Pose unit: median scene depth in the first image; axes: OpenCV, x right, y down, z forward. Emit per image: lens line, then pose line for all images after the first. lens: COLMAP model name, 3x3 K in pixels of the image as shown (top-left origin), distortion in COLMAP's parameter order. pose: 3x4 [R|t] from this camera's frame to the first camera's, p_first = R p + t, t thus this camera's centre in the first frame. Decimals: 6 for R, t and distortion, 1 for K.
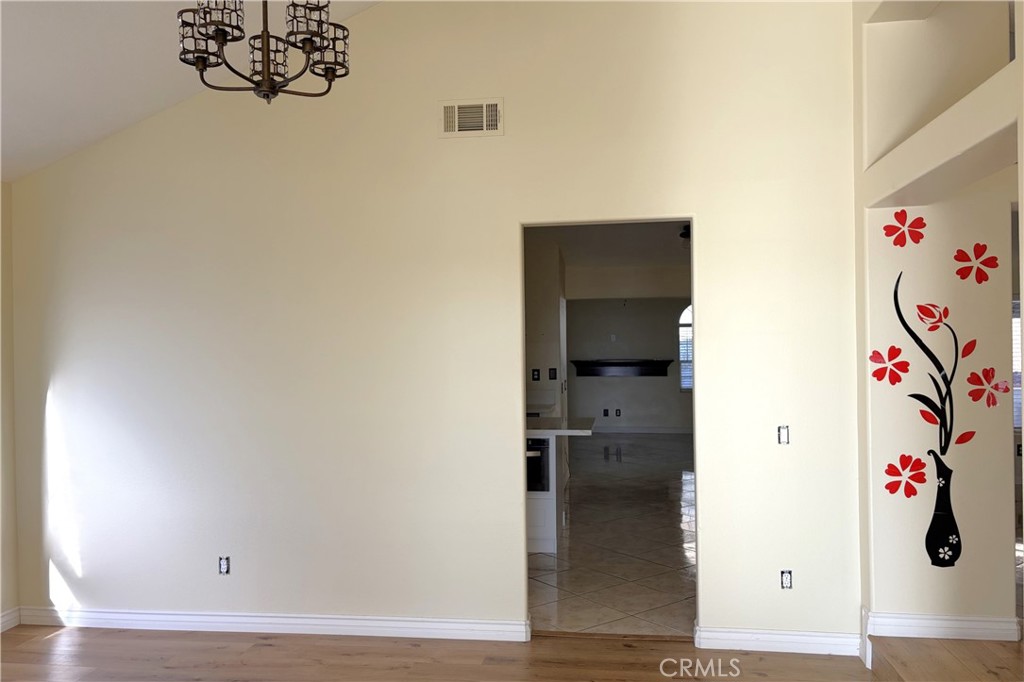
lens RADIAL K [[800.7, 0, 512.0], [0, 800.7, 341.0], [0, 0, 1]] dist [0.009248, 0.002343]
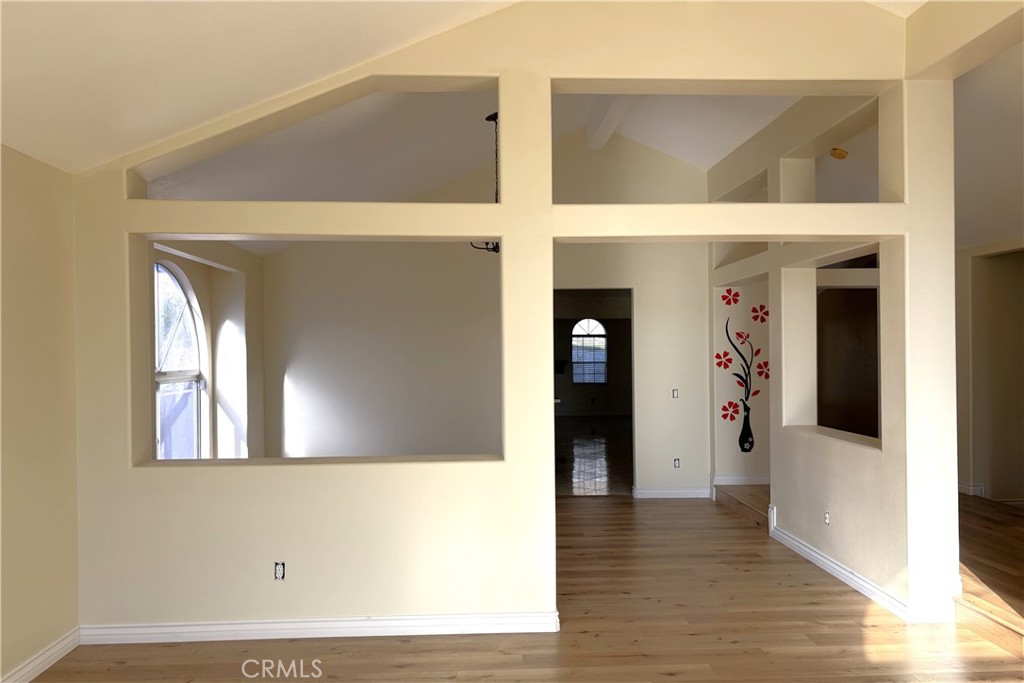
lens RADIAL K [[768.2, 0, 512.0], [0, 768.2, 341.5], [0, 0, 1]] dist [0.004100, 0.002194]
pose [[0.983126, 0.007028, 0.182797, -0.471533], [-0.005851, 0.999959, -0.006976, -0.001856], [-0.182838, 0.005789, 0.983126, -0.935512]]
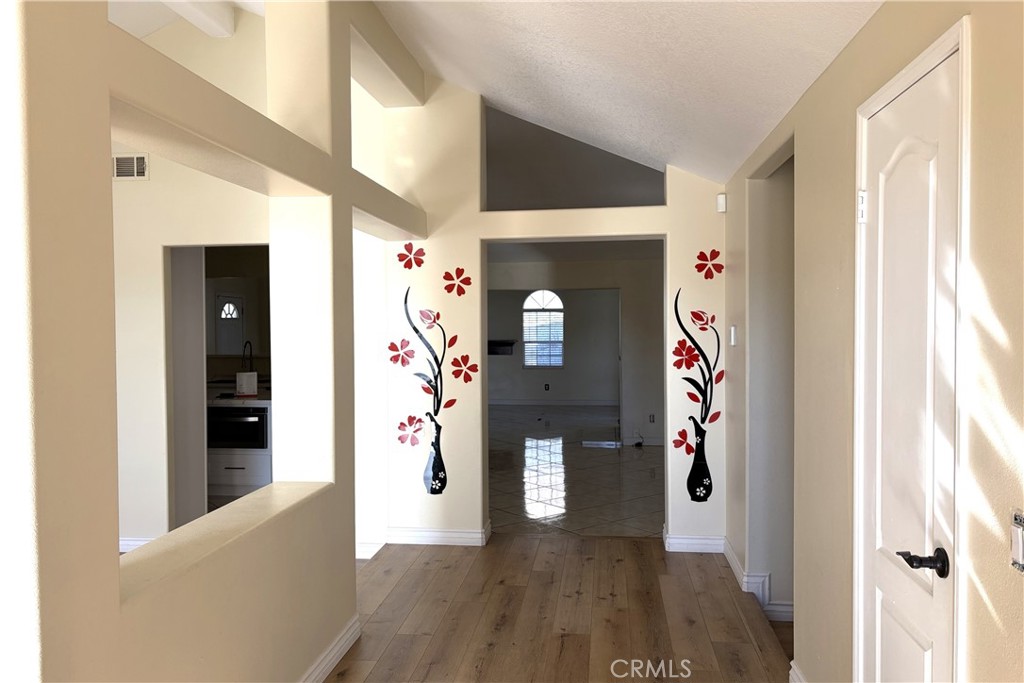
lens RADIAL K [[771.2, 0, 512.0], [0, 771.2, 341.5], [0, 0, 1]] dist [0.125340, -0.284508]
pose [[0.999837, 0.004316, 0.017541, 0.644919], [-0.004849, 0.999523, 0.030485, -0.032473], [-0.017401, -0.030565, 0.999381, -0.369406]]
